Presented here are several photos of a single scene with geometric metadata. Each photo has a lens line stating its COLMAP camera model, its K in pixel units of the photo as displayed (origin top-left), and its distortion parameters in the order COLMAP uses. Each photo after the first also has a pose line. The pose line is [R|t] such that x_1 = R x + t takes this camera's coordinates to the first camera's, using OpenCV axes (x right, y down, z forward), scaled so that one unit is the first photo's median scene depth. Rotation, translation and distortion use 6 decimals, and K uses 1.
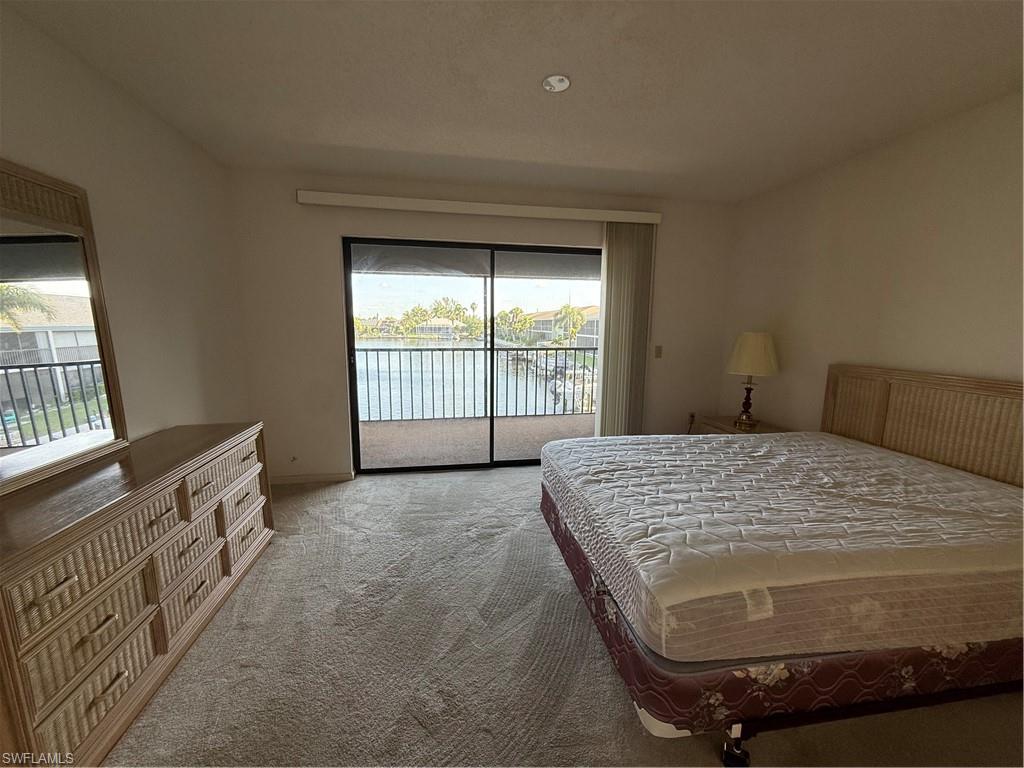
lens RADIAL K [[408.2, 0, 513.8], [0, 408.2, 385.7], [0, 0, 1]] dist [-0.001421, 0.000123]
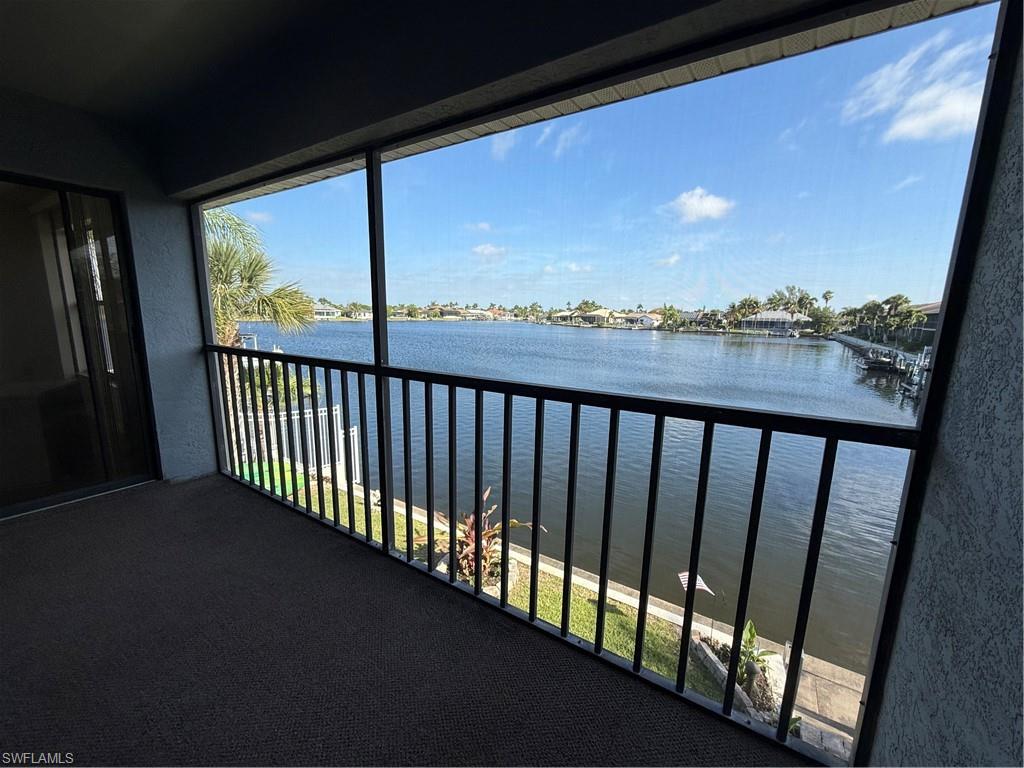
lens RADIAL K [[408.2, 0, 513.8], [0, 408.2, 385.7], [0, 0, 1]] dist [-0.001421, 0.000123]
pose [[0.731652, 0.123381, -0.670420, 0.815150], [-0.111763, 0.991887, 0.060572, -0.328395], [0.672454, 0.030611, 0.739506, 2.393744]]
